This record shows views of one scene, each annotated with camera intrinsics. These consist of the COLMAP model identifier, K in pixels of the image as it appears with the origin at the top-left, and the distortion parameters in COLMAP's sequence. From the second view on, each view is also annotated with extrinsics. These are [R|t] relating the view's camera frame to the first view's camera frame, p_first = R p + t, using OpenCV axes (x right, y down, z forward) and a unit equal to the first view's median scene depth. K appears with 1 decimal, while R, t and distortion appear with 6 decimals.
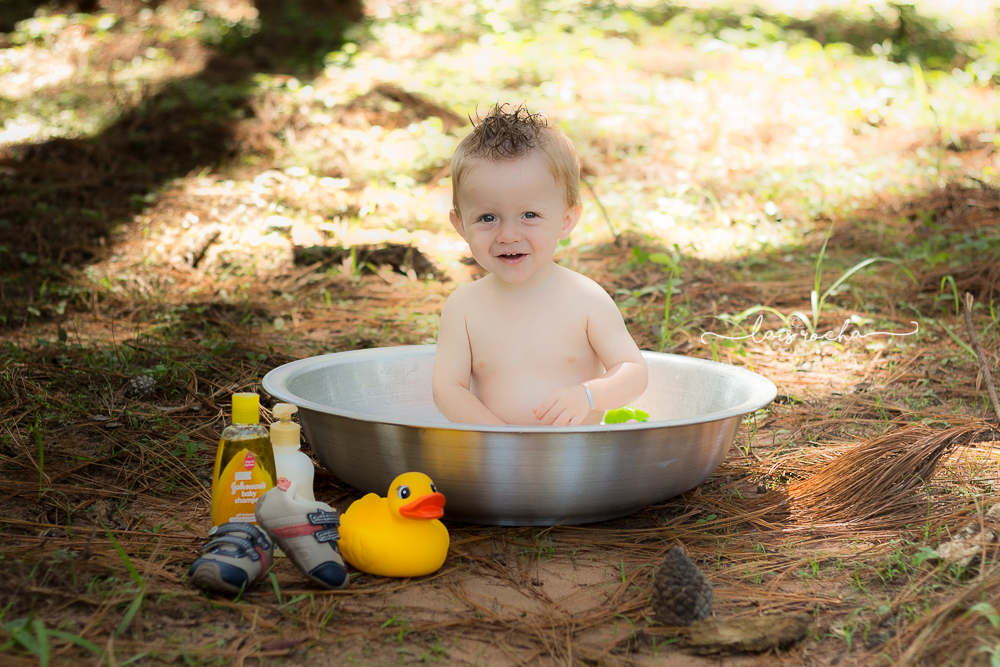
lens RADIAL K [[2337.8, 0, 478.7], [0, 2337.8, 333.0], [0, 0, 1]] dist [0.031105, 0.454010]
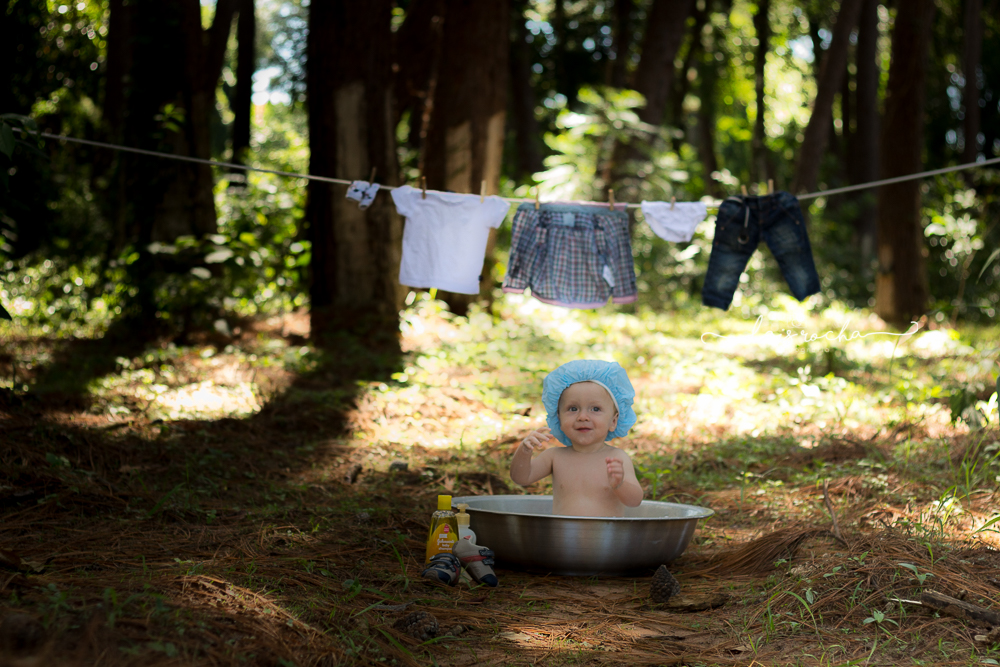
lens RADIAL K [[2218.5, 0, 500.0], [0, 2218.5, 333.5], [0, 0, 1]] dist [0.016406, 0.067813]
pose [[0.999731, 0.017845, 0.014804, -0.065909], [-0.015366, 0.988057, -0.153320, 0.141118], [-0.017363, 0.153051, 0.988066, -0.695226]]
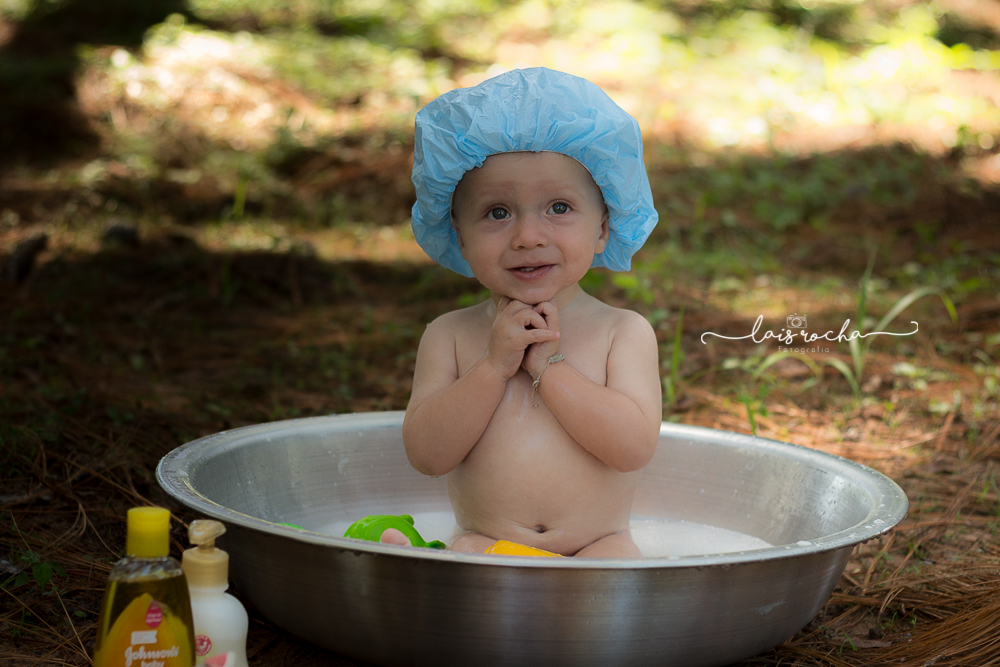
lens RADIAL K [[2337.8, 0, 478.7], [0, 2337.8, 333.0], [0, 0, 1]] dist [0.031105, 0.454010]
pose [[0.995701, 0.010600, 0.092022, -0.054556], [-0.010837, 0.999939, 0.002081, -0.019801], [-0.091994, -0.003070, 0.995755, 0.275795]]
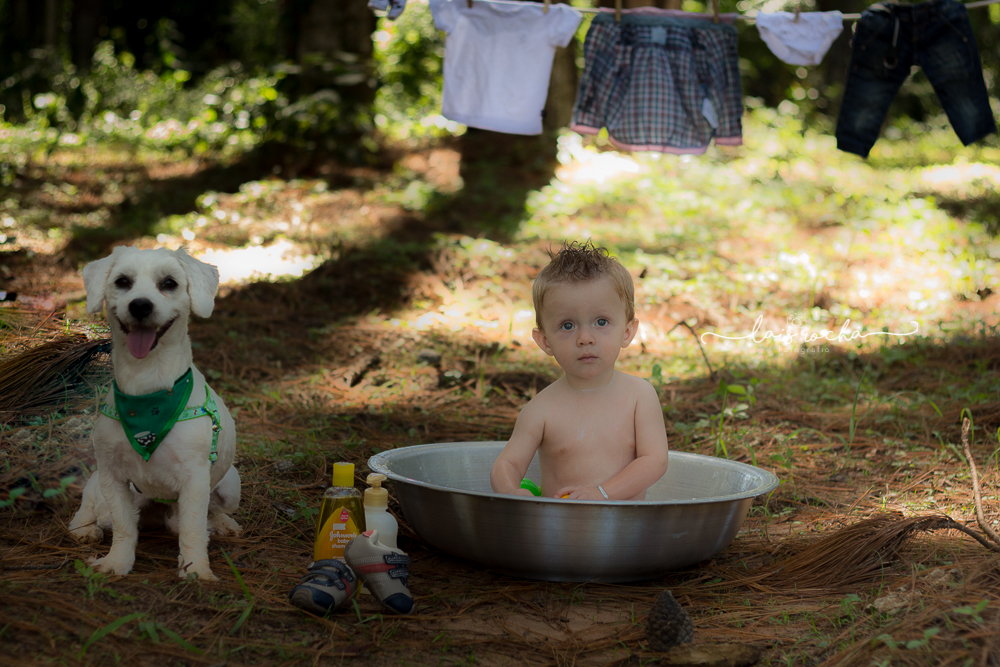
lens RADIAL K [[2218.5, 0, 500.0], [0, 2218.5, 333.5], [0, 0, 1]] dist [0.016406, 0.067813]
pose [[0.995892, 0.031239, -0.084985, 0.068774], [-0.037173, 0.996913, -0.069155, 0.028667], [0.082562, 0.072030, 0.993979, -0.165222]]
